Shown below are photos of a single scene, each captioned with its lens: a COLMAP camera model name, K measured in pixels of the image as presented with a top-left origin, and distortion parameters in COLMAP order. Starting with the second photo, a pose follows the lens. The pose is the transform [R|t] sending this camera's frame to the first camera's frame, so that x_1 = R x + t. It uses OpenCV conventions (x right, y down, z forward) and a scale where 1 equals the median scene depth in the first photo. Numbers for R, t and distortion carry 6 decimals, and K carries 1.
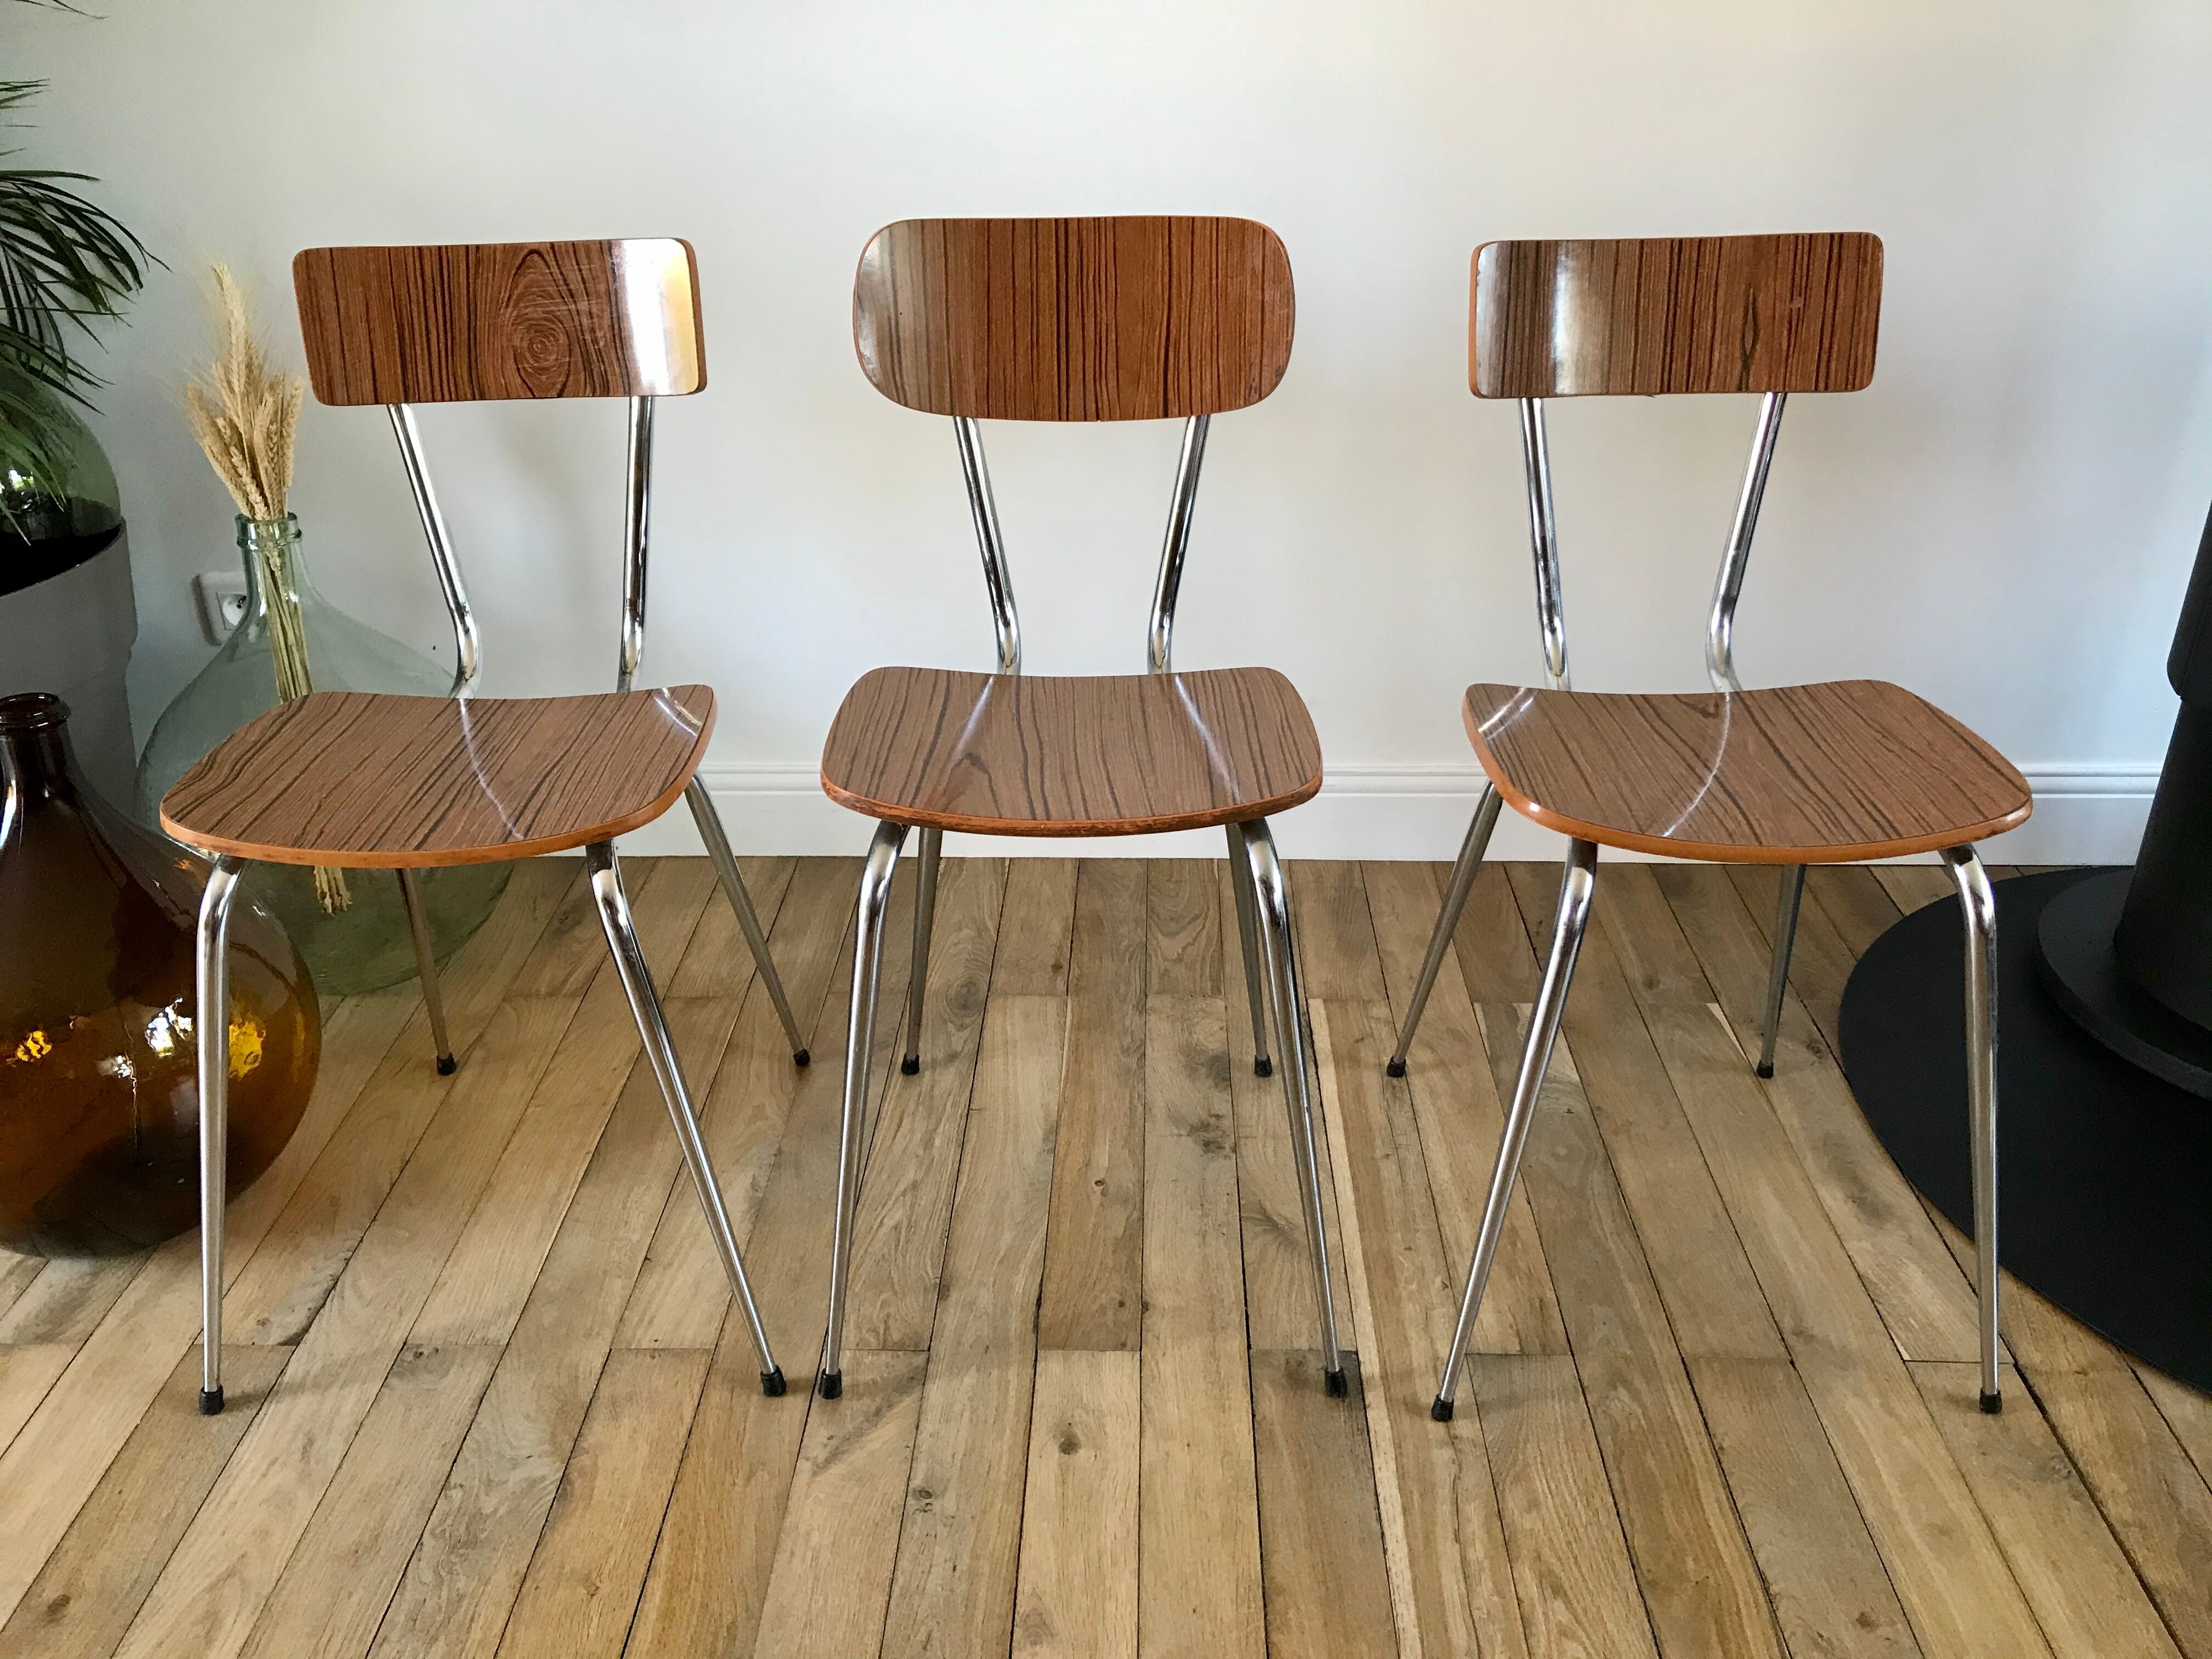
lens RADIAL K [[1841.1, 0, 1108.8], [0, 1841.1, 812.4], [0, 0, 1]] dist [0.029270, -0.016409]
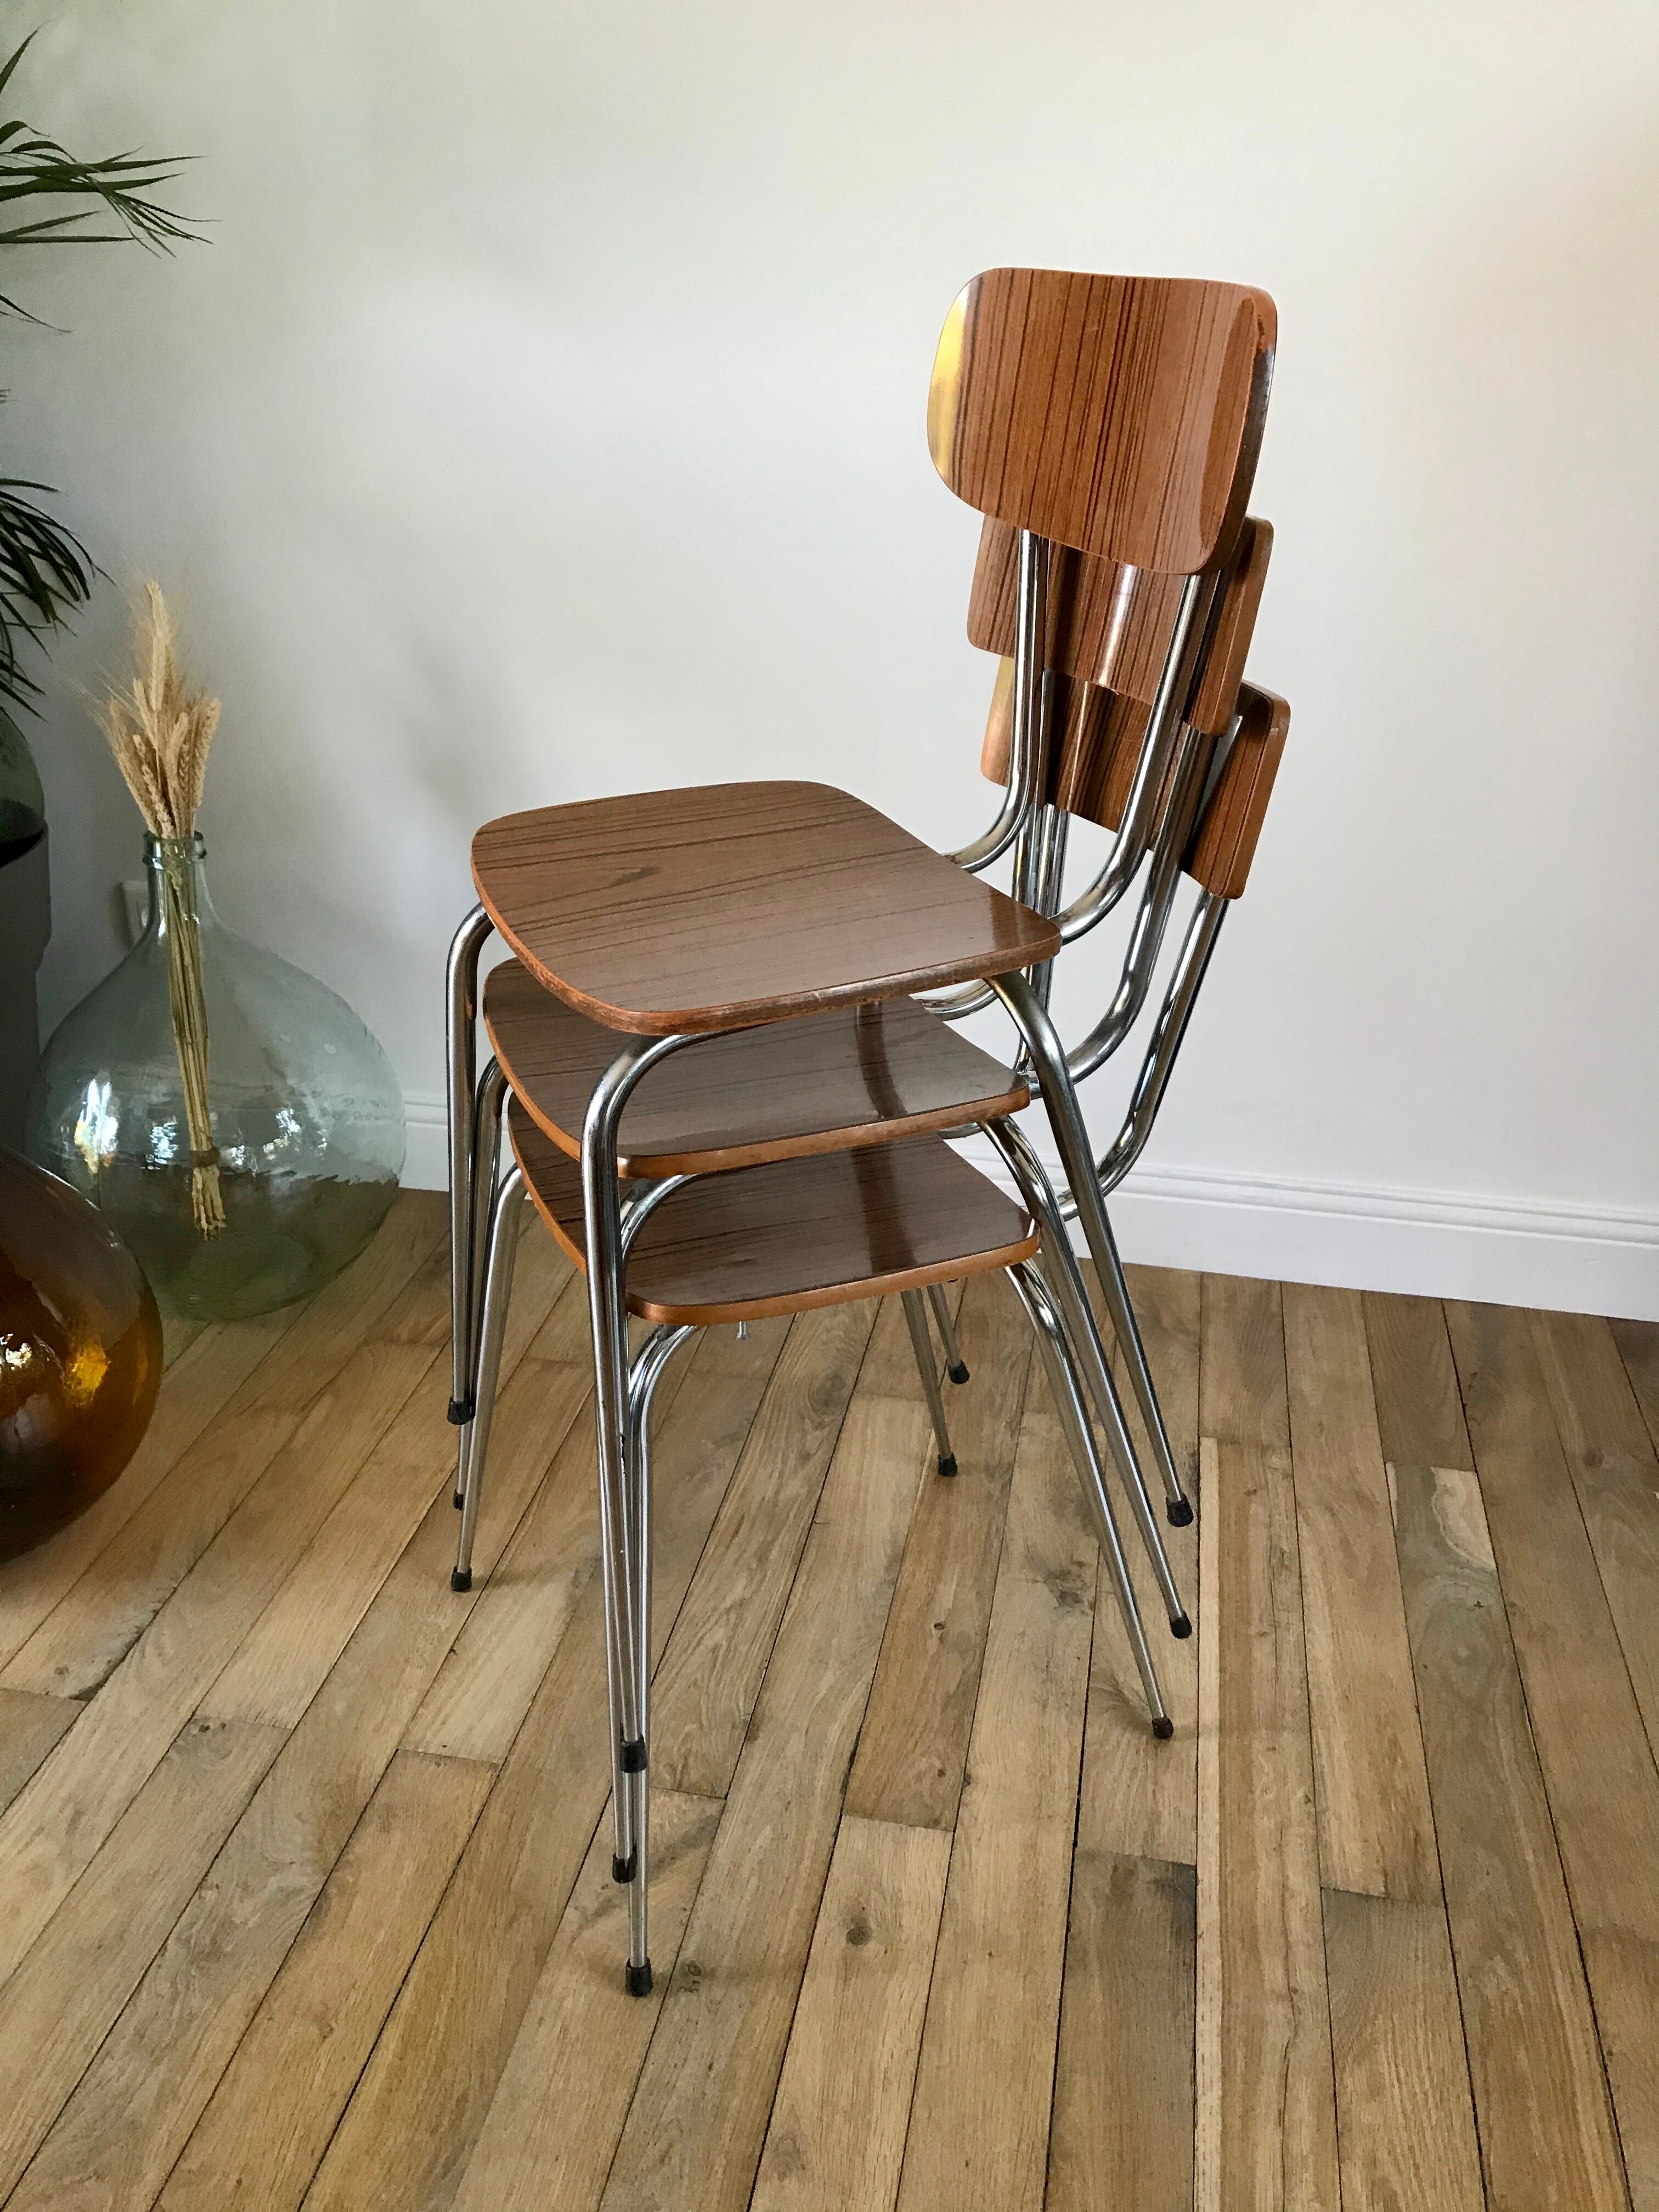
lens RADIAL K [[1841.1, 0, 844.0], [0, 1841.1, 1095.4], [0, 0, 1]] dist [0.029270, -0.016409]
pose [[0.987546, 0.088928, -0.129790, 0.047877], [-0.091352, 0.995736, -0.012832, -0.049814], [0.128096, 0.024528, 0.991458, 0.082031]]
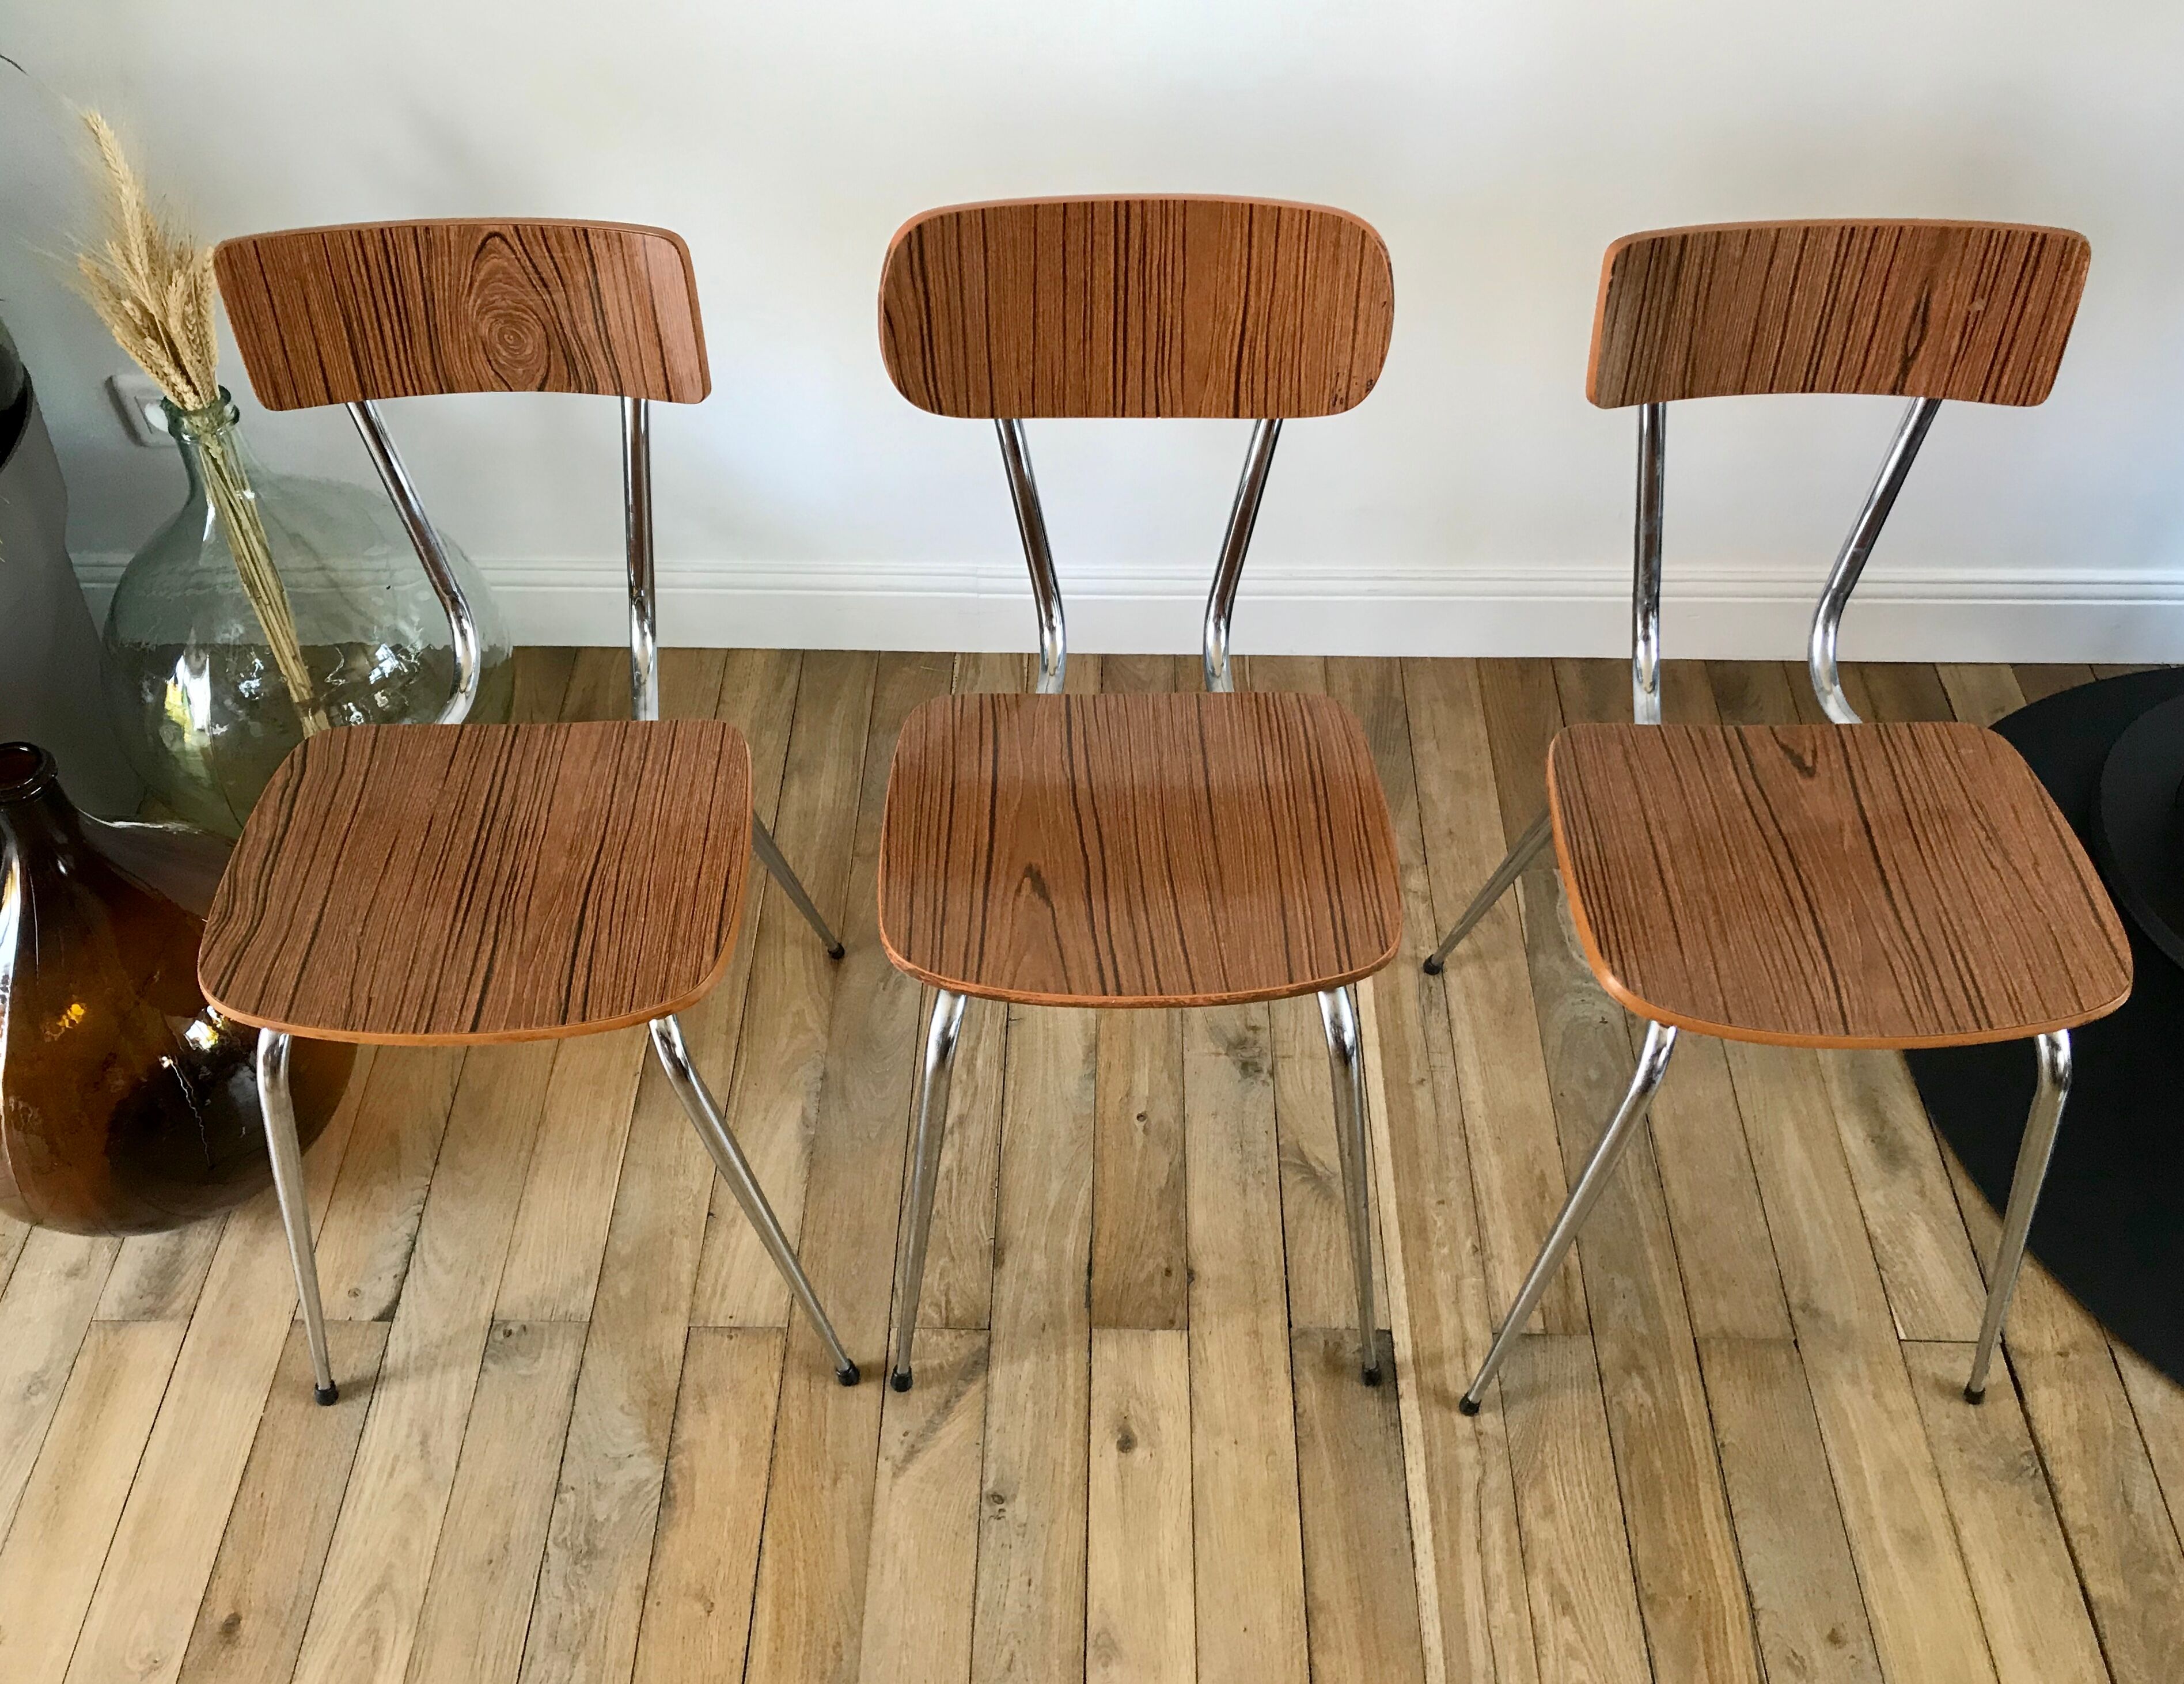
lens RADIAL K [[1924.8, 0, 1087.3], [0, 1924.8, 829.0], [0, 0, 1]] dist [0.035802, -0.023265]
pose [[0.999918, -0.002321, 0.012615, -0.052562], [-0.002676, 0.924104, 0.382131, -0.388090], [-0.012545, -0.382134, 0.924022, 0.078352]]
